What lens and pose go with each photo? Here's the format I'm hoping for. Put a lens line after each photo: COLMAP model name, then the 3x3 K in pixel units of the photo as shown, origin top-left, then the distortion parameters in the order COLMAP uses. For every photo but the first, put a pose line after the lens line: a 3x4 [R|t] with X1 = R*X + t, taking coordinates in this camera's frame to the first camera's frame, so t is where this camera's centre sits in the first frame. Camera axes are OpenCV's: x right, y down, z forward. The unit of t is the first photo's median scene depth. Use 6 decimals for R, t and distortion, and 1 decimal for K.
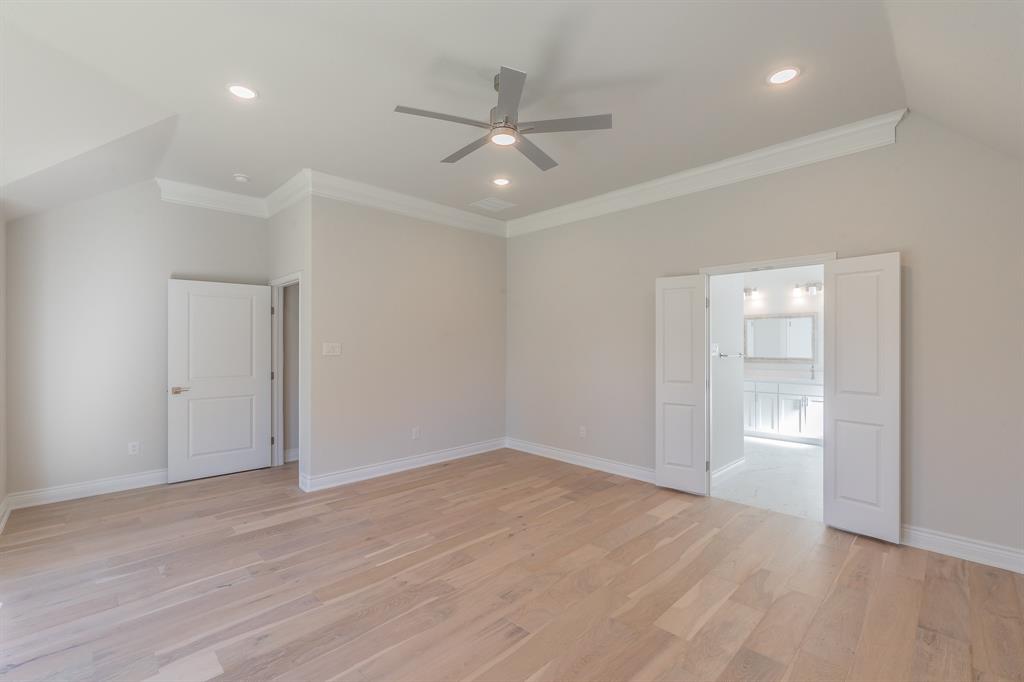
lens RADIAL K [[445.5, 0, 507.5], [0, 445.5, 342.8], [0, 0, 1]] dist [0.000490, 0.000306]
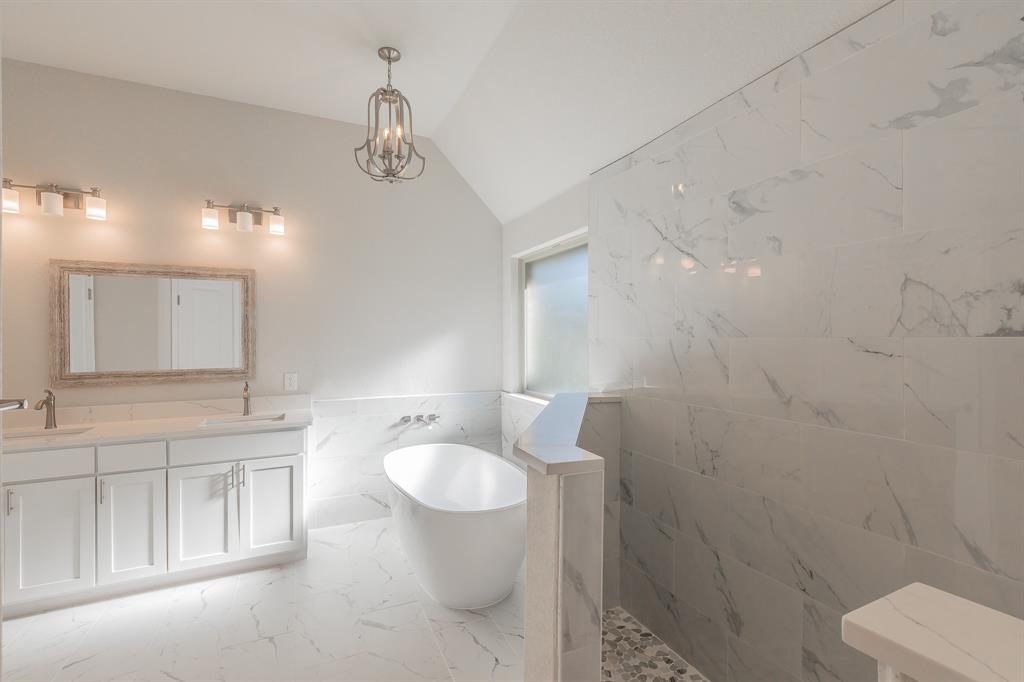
lens RADIAL K [[450.4, 0, 508.6], [0, 450.4, 346.8], [0, 0, 1]] dist [0.001756, 0.000310]
pose [[0.330066, -0.006113, 0.943938, 0.526257], [0.004304, 0.999978, 0.004971, 0.016785], [-0.943948, 0.002422, 0.330086, 0.923976]]
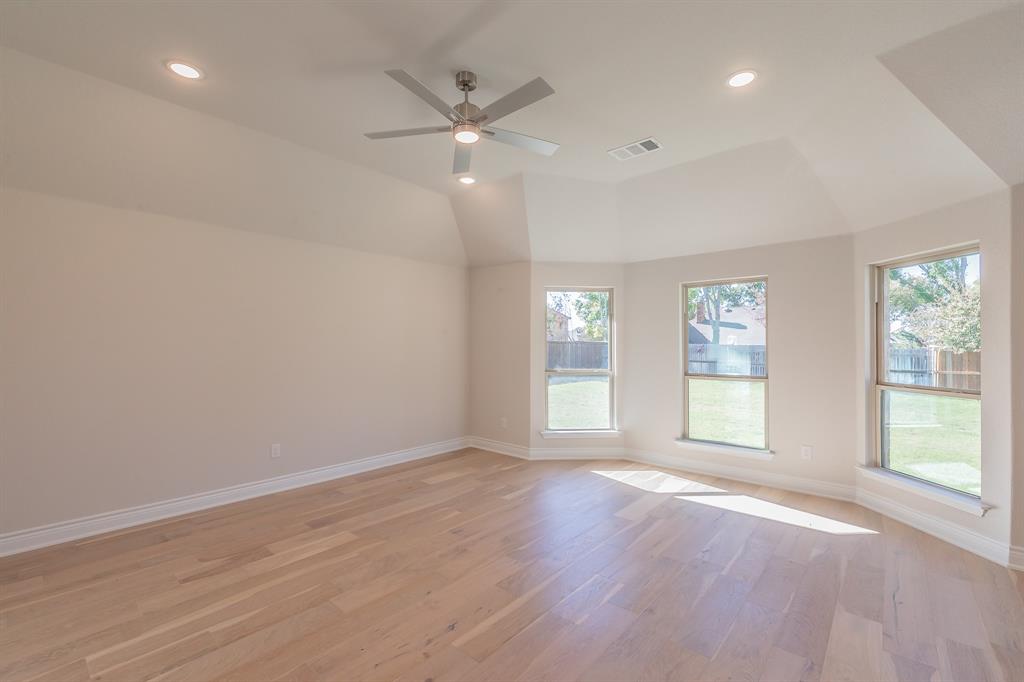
lens RADIAL K [[431.5, 0, 500.5], [0, 431.5, 342.8], [0, 0, 1]] dist [0.023063, -0.014520]
pose [[-0.997799, -0.006402, -0.066007, -0.014688], [-0.005827, 0.999943, -0.008901, 0.010457], [0.066060, -0.008497, -0.997779, 1.302367]]
